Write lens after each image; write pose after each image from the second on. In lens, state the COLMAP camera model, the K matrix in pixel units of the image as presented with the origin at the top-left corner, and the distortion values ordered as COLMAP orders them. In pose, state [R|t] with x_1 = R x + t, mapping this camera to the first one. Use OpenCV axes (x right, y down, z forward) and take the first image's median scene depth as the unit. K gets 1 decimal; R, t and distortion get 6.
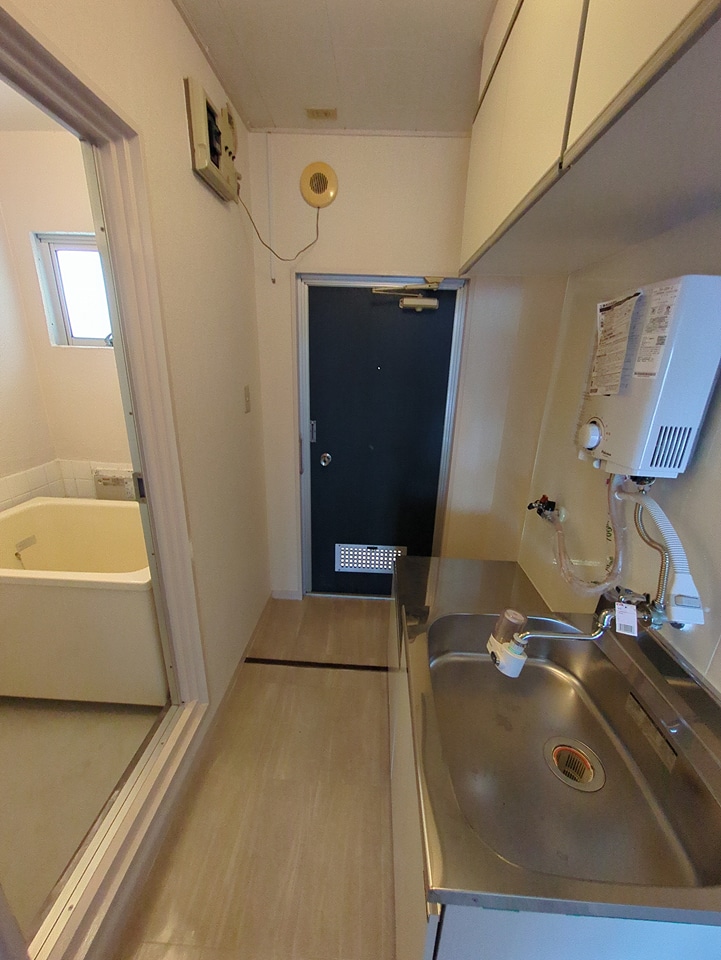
lens RADIAL K [[376.8, 0, 360.1], [0, 376.8, 481.7], [0, 0, 1]] dist [-0.001244, 0.000655]
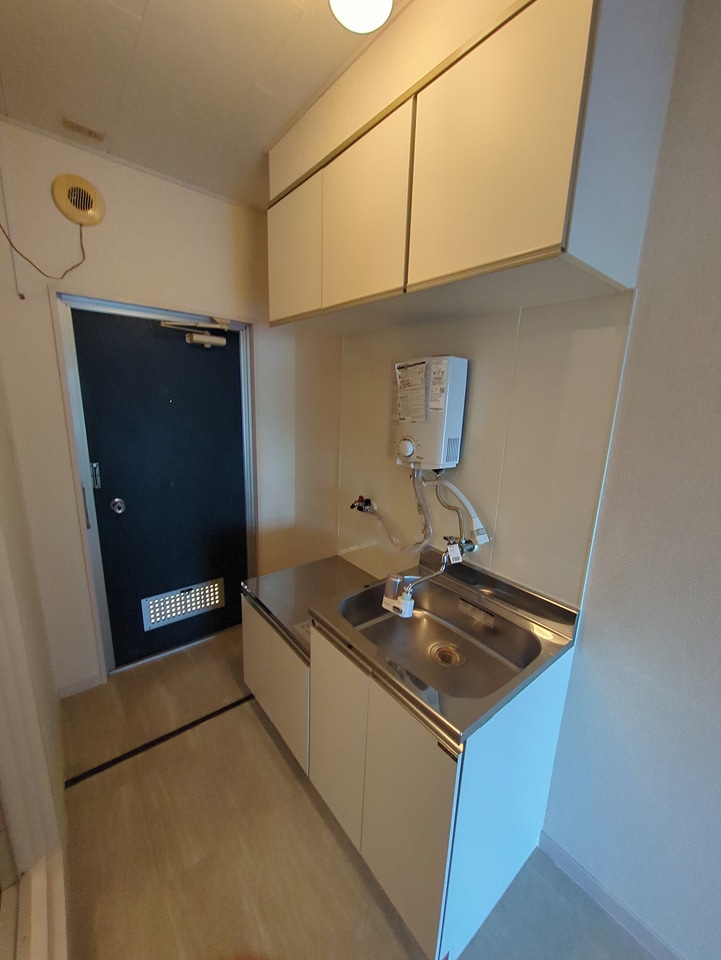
lens RADIAL K [[376.8, 0, 360.1], [0, 376.8, 481.7], [0, 0, 1]] dist [-0.001244, 0.000655]
pose [[0.750965, -0.148654, 0.643392, -0.397798], [0.189683, 0.981830, 0.005452, -0.022598], [-0.632513, 0.117946, 0.765517, -0.030317]]
